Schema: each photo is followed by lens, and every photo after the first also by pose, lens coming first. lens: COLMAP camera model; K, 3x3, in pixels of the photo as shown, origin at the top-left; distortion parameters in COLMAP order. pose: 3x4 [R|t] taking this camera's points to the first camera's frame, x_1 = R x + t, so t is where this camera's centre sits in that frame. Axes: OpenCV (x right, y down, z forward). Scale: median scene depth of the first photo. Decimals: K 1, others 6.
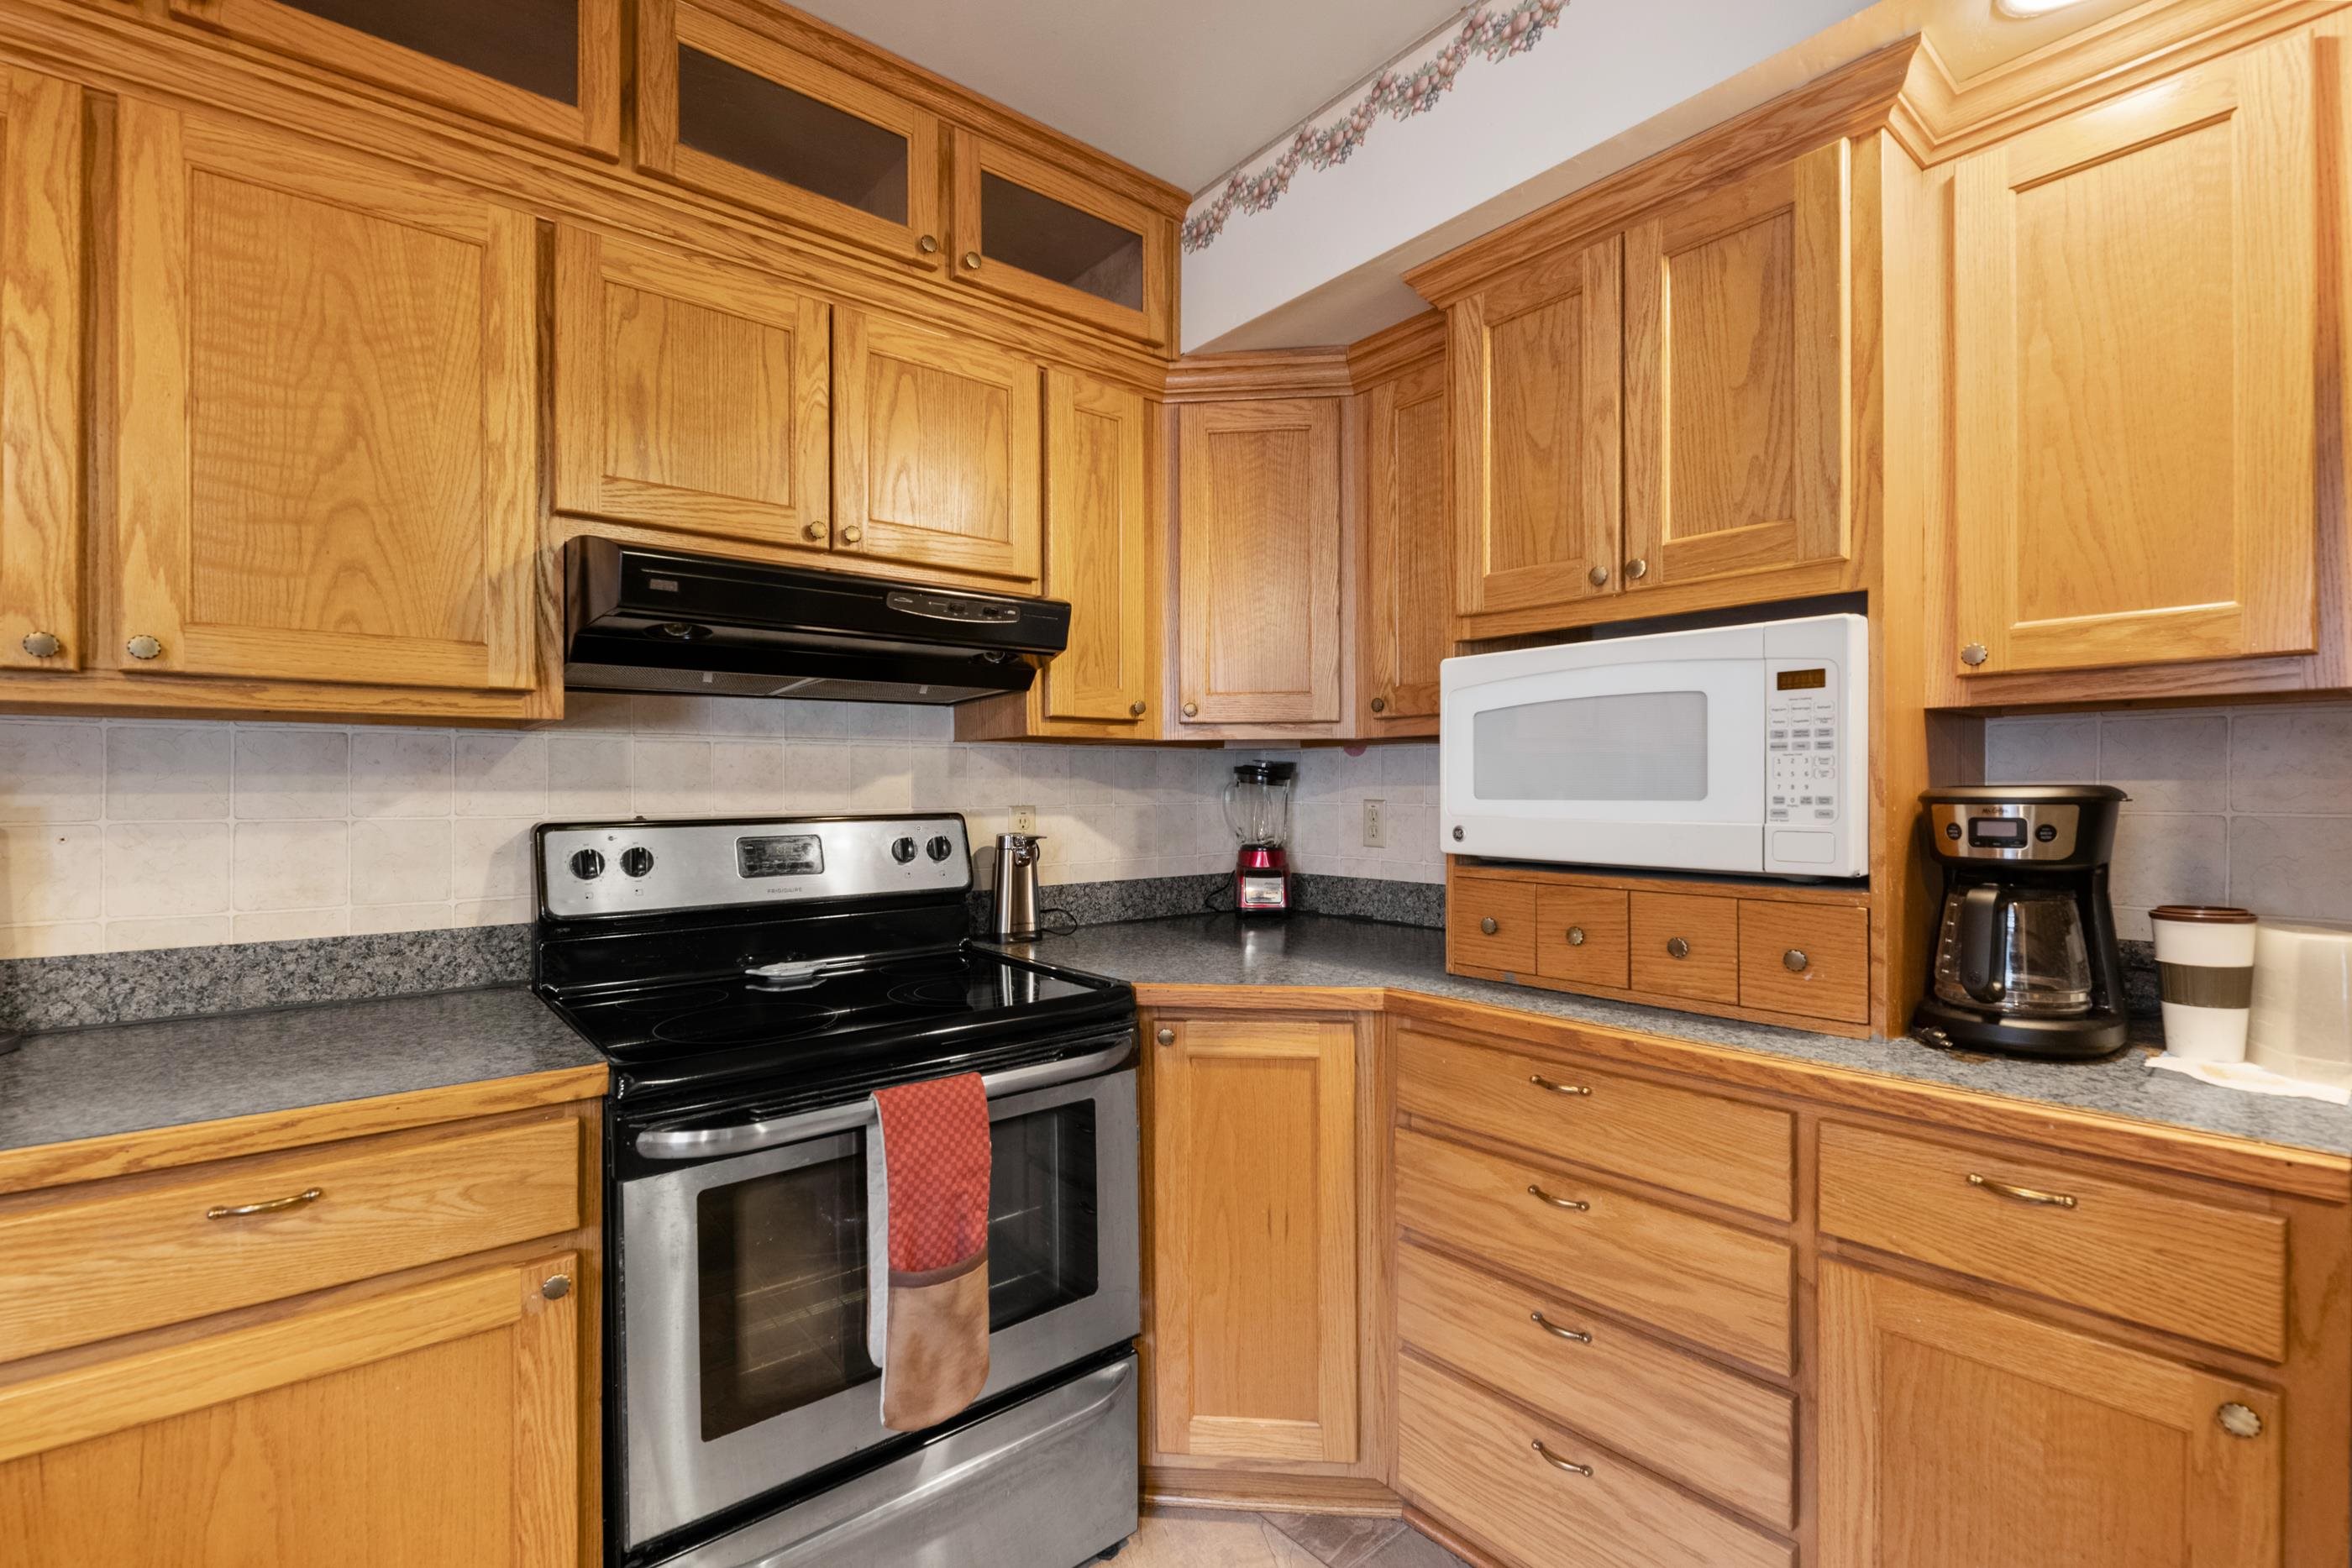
lens RADIAL K [[1036.1, 0, 1171.4], [0, 1036.1, 792.5], [0, 0, 1]] dist [-0.003010, -0.001528]
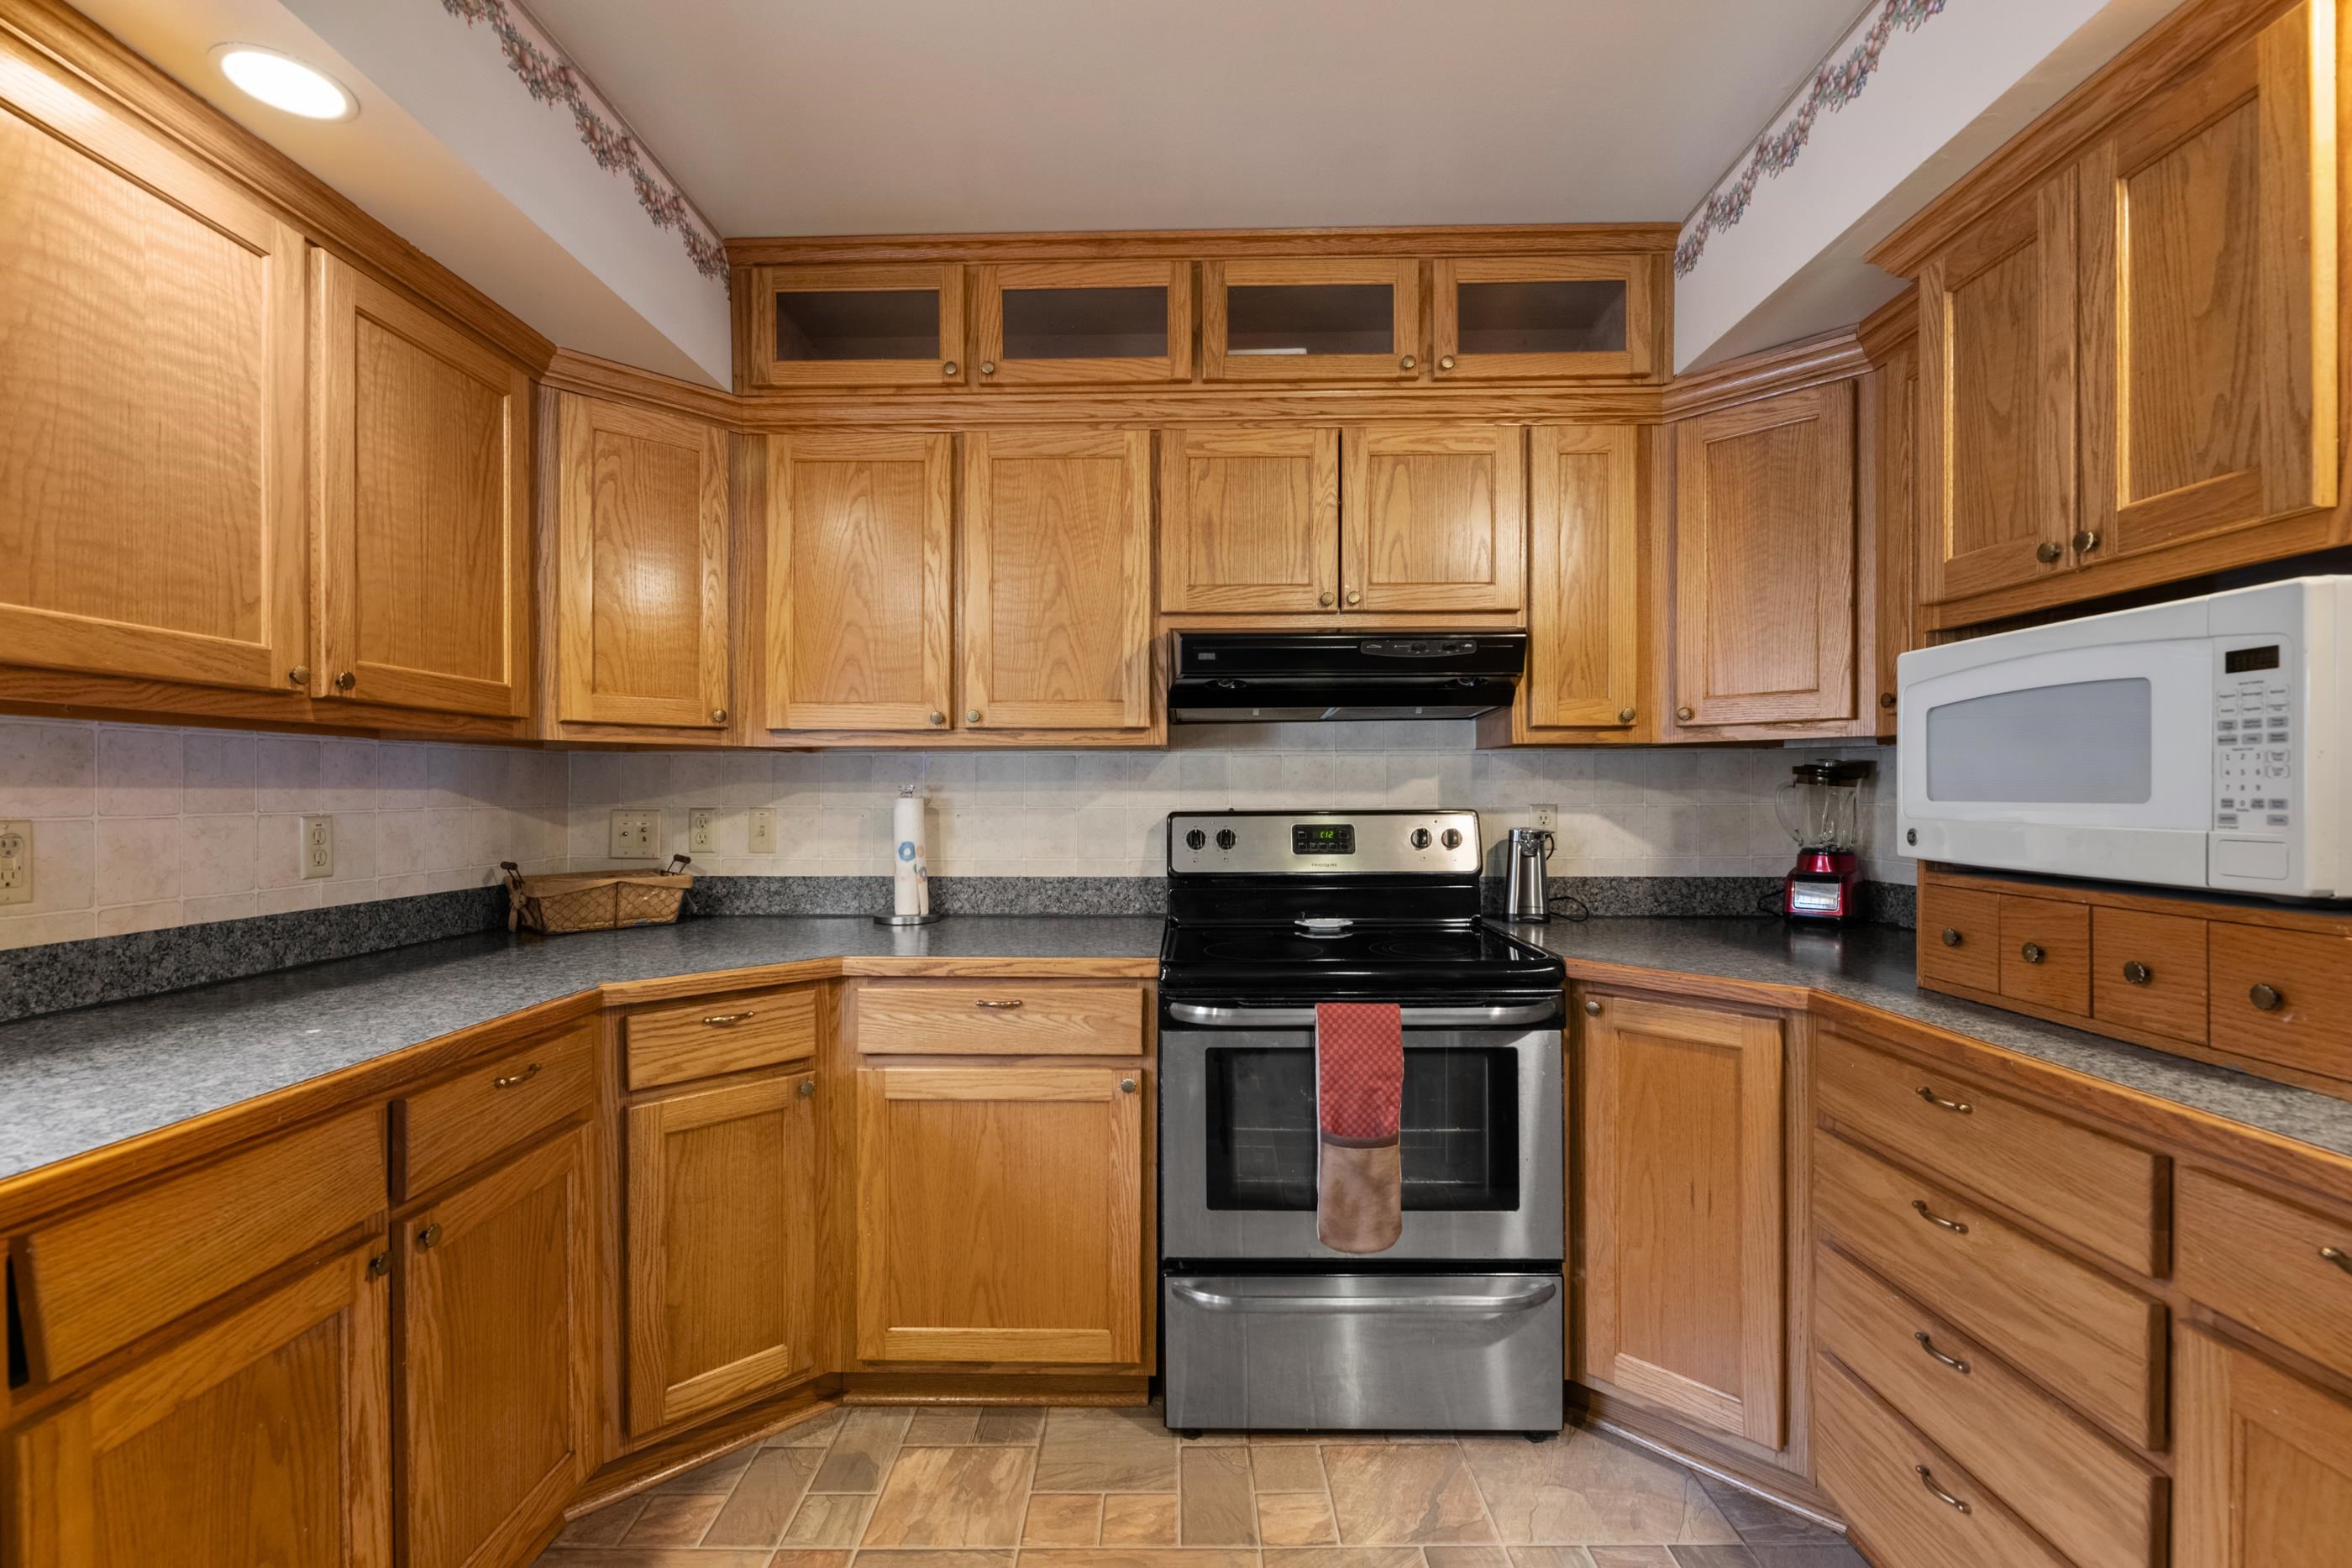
lens RADIAL K [[1025.3, 0, 1170.5], [0, 1025.3, 795.3], [0, 0, 1]] dist [-0.001701, -0.001214]
pose [[0.759665, 0.004215, -0.650300, 0.420744], [-0.002622, 0.999991, 0.003419, 0.000312], [0.650309, -0.000892, 0.759669, -0.172570]]
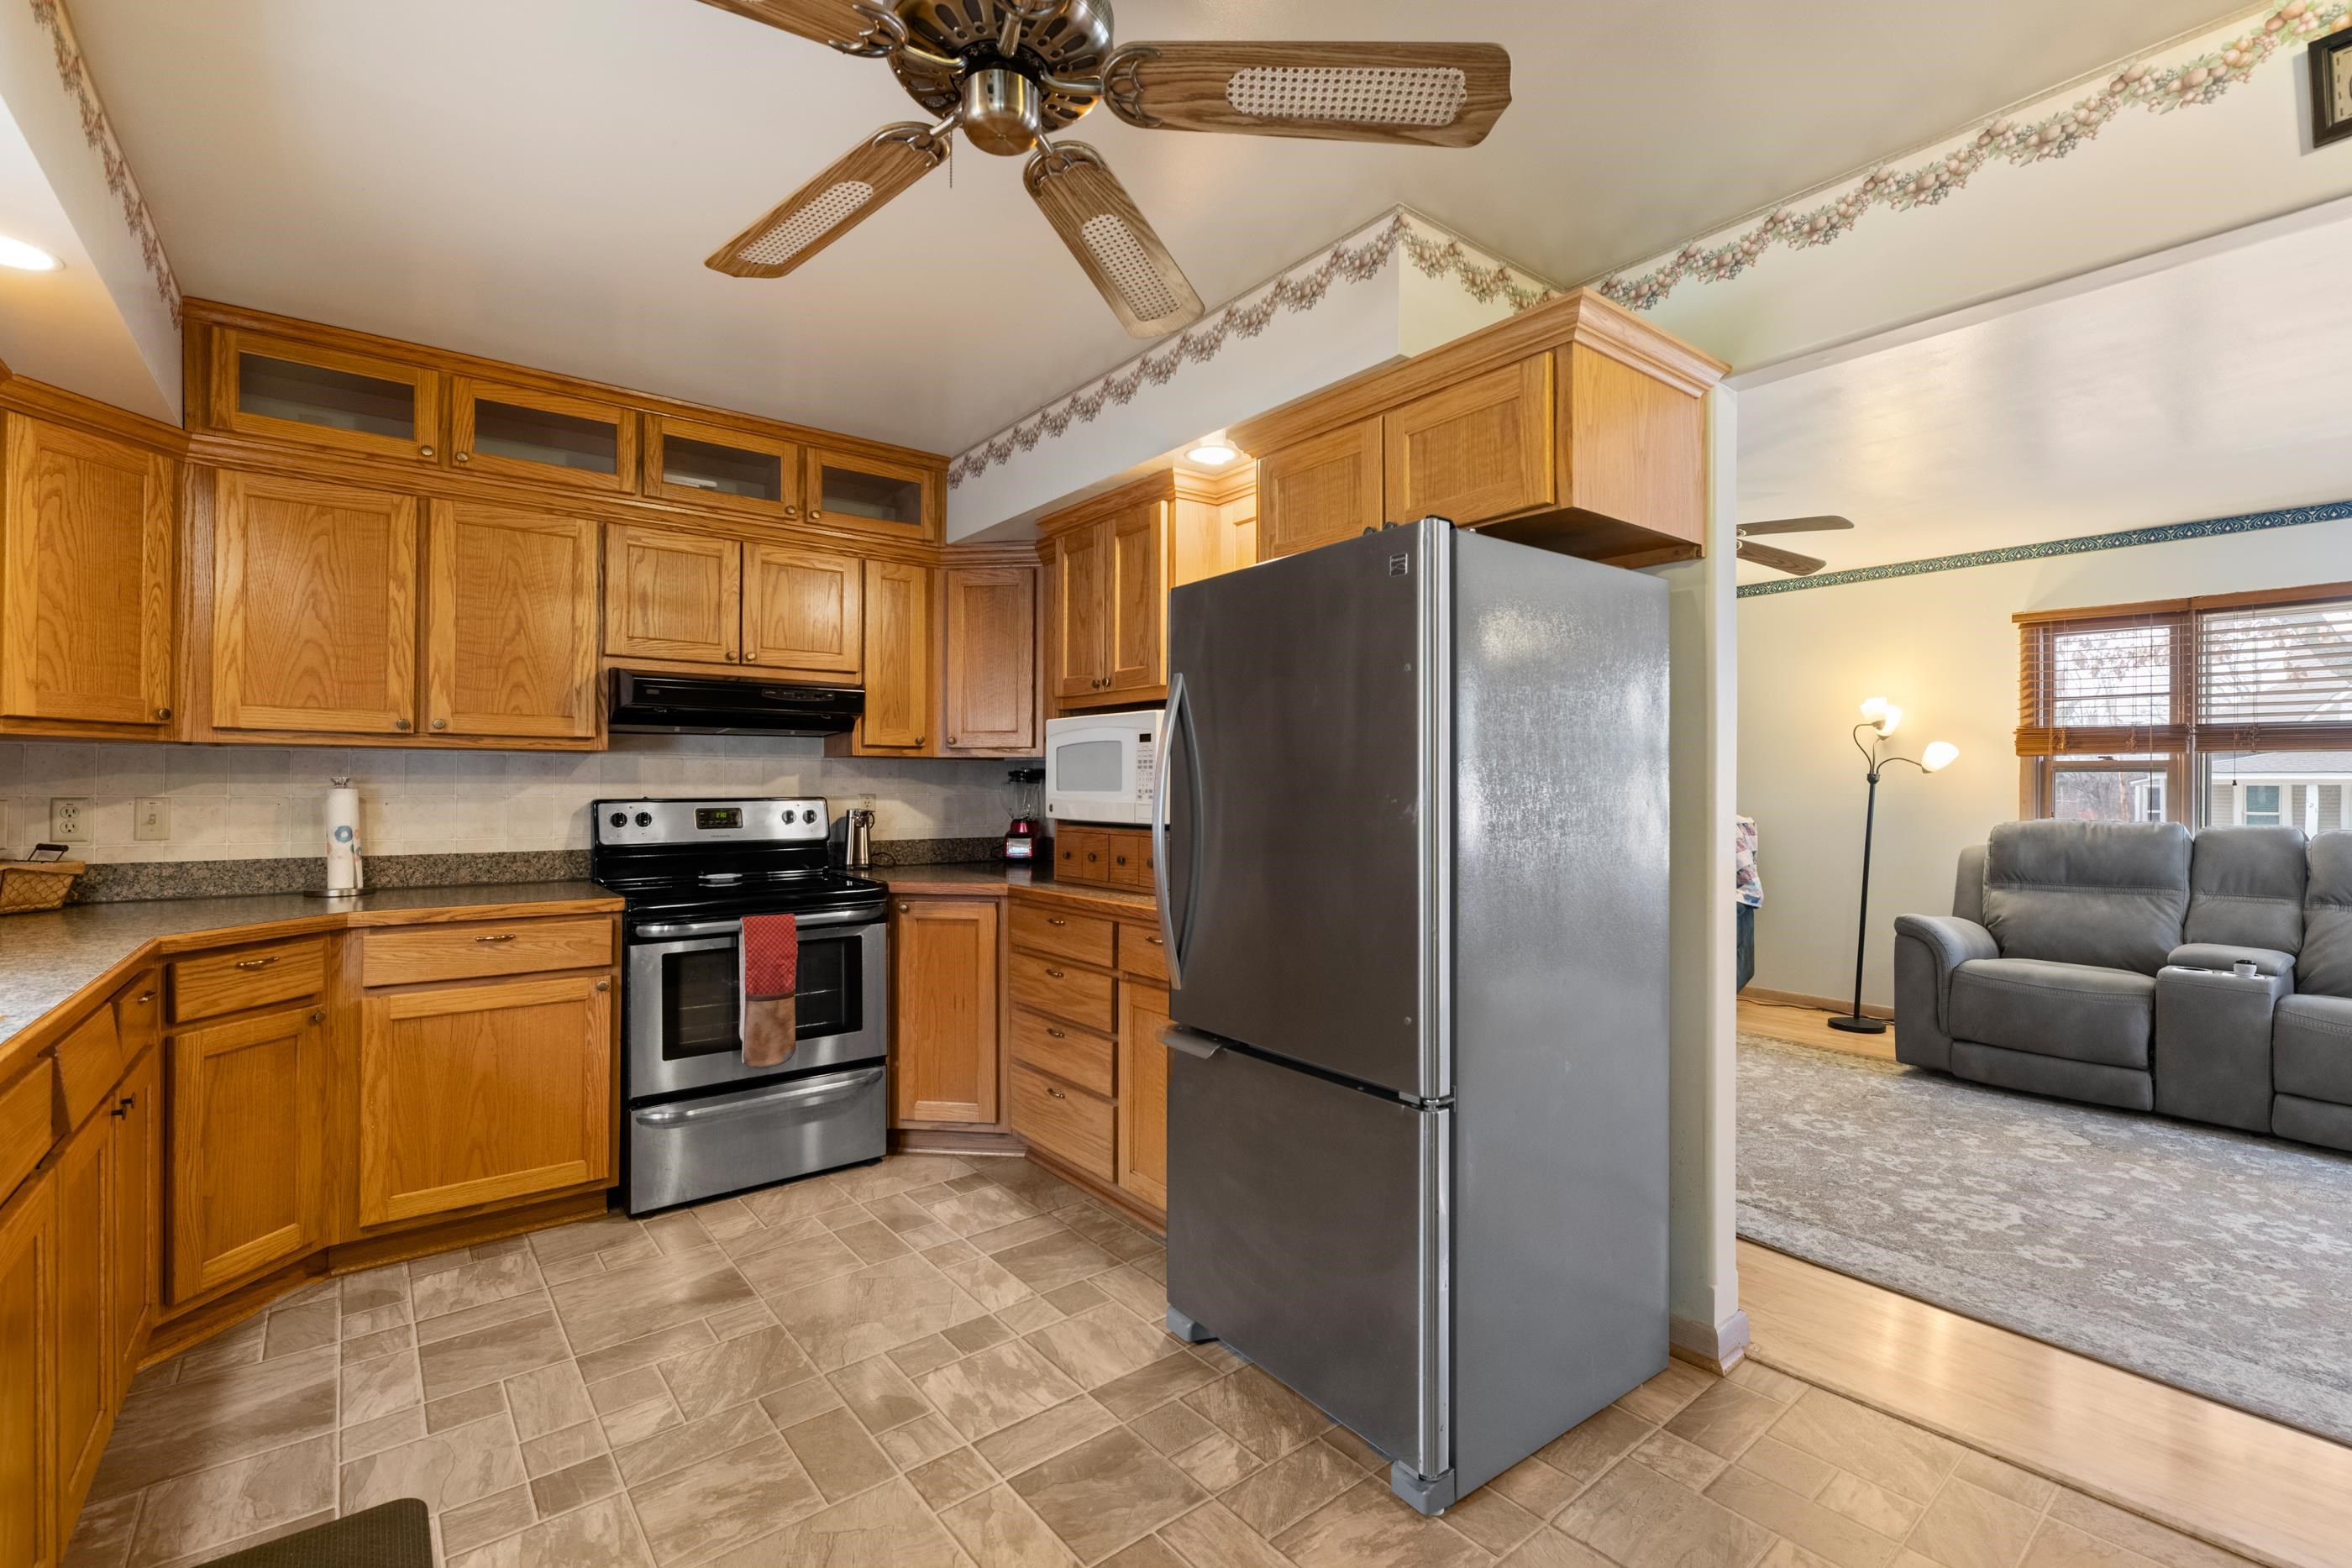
lens RADIAL K [[1020.0, 0, 1168.4], [0, 1020.0, 782.7], [0, 0, 1]] dist [-0.001933, -0.001542]
pose [[0.999580, 0.006176, -0.028324, 0.631617], [-0.006372, 0.999957, -0.006806, 0.003733], [0.028281, 0.006984, 0.999576, -1.074132]]
